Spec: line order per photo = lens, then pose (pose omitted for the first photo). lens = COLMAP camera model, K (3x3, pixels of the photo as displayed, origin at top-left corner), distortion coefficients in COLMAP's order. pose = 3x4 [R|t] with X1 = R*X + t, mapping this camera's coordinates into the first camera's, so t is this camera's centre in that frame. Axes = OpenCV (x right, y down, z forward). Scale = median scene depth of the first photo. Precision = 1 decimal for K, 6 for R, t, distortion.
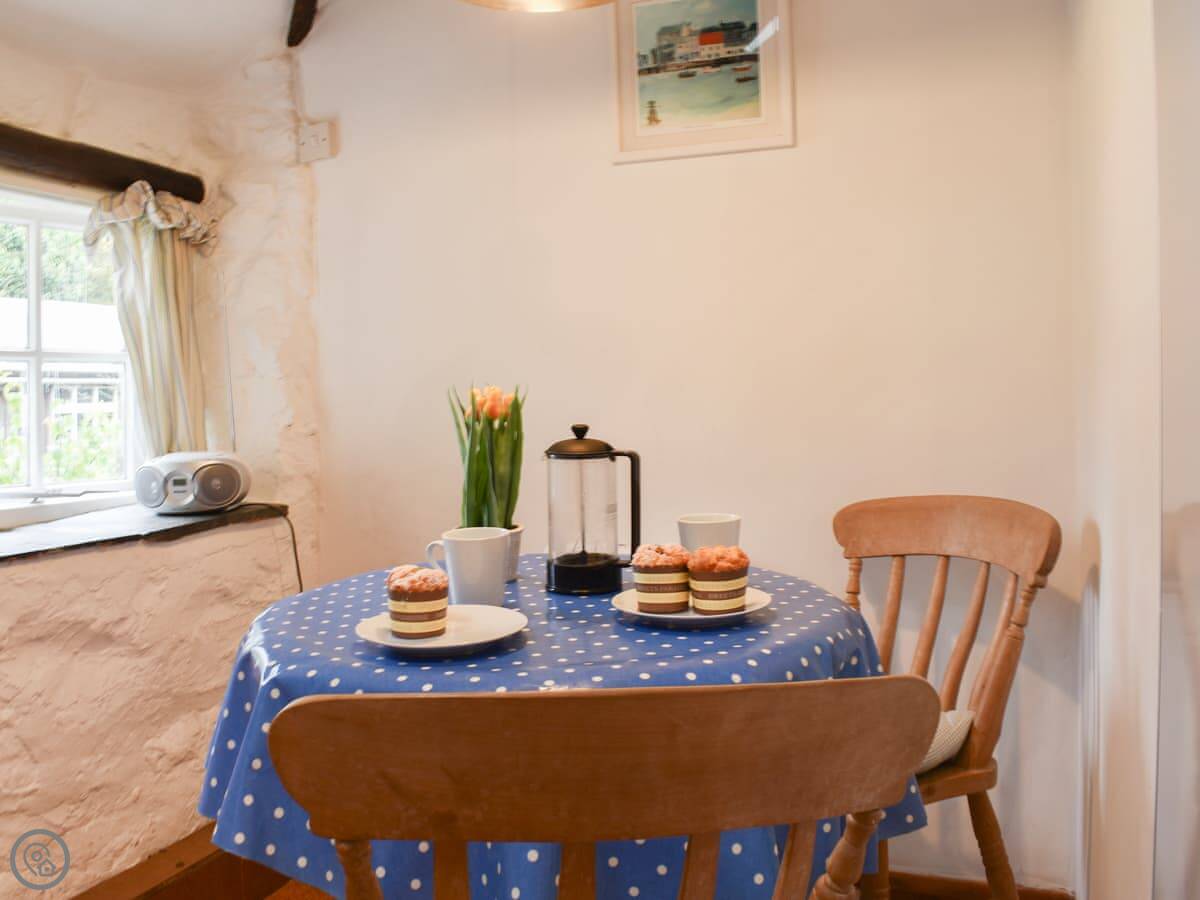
lens RADIAL K [[1032.5, 0, 600.0], [0, 1032.5, 450.0], [0, 0, 1]] dist [-0.081316, 0.011205]
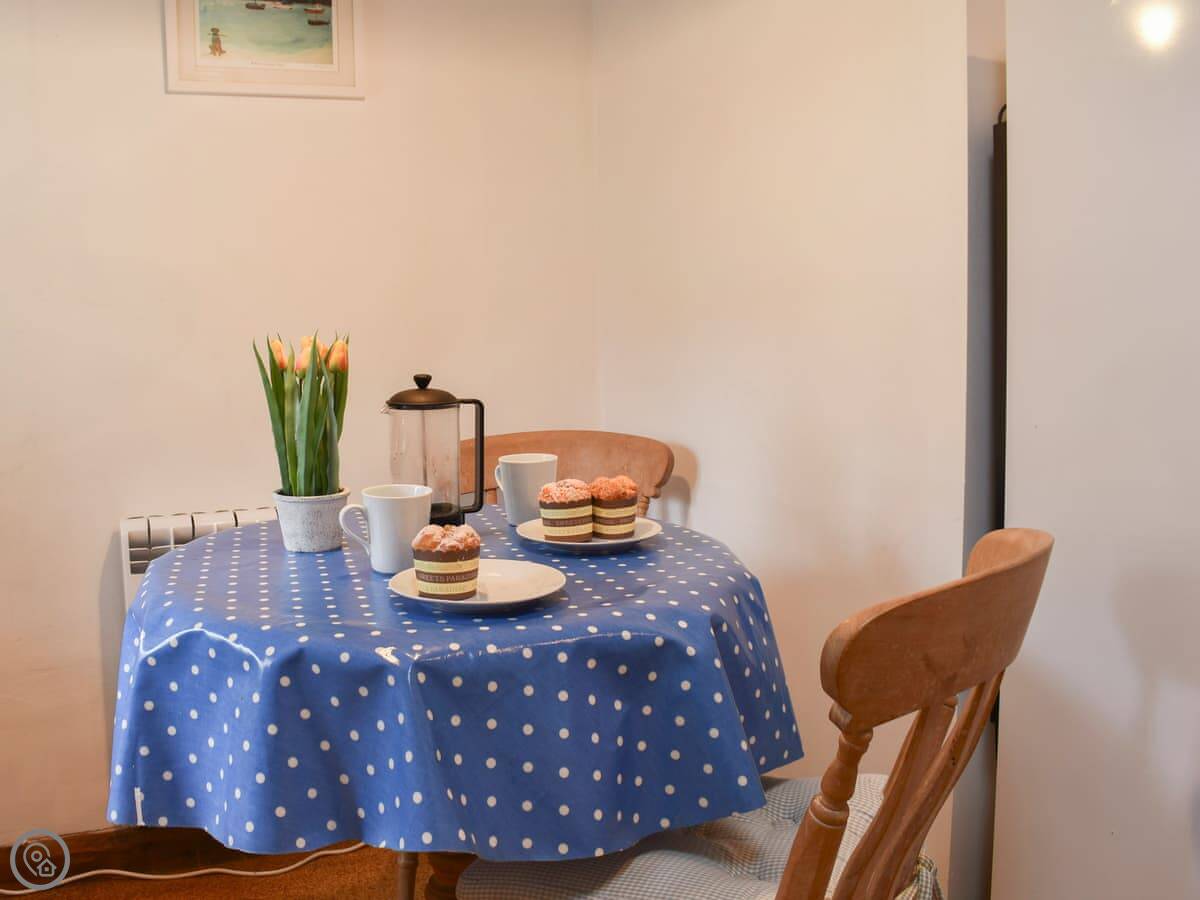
lens RADIAL K [[1032.5, 0, 600.0], [0, 1032.5, 450.0], [0, 0, 1]] dist [-0.081316, 0.011205]
pose [[0.720376, -0.088753, 0.687882, -0.563540], [0.064232, 0.996054, 0.061248, -0.002205], [-0.690604, 0.000062, 0.723234, 0.189669]]
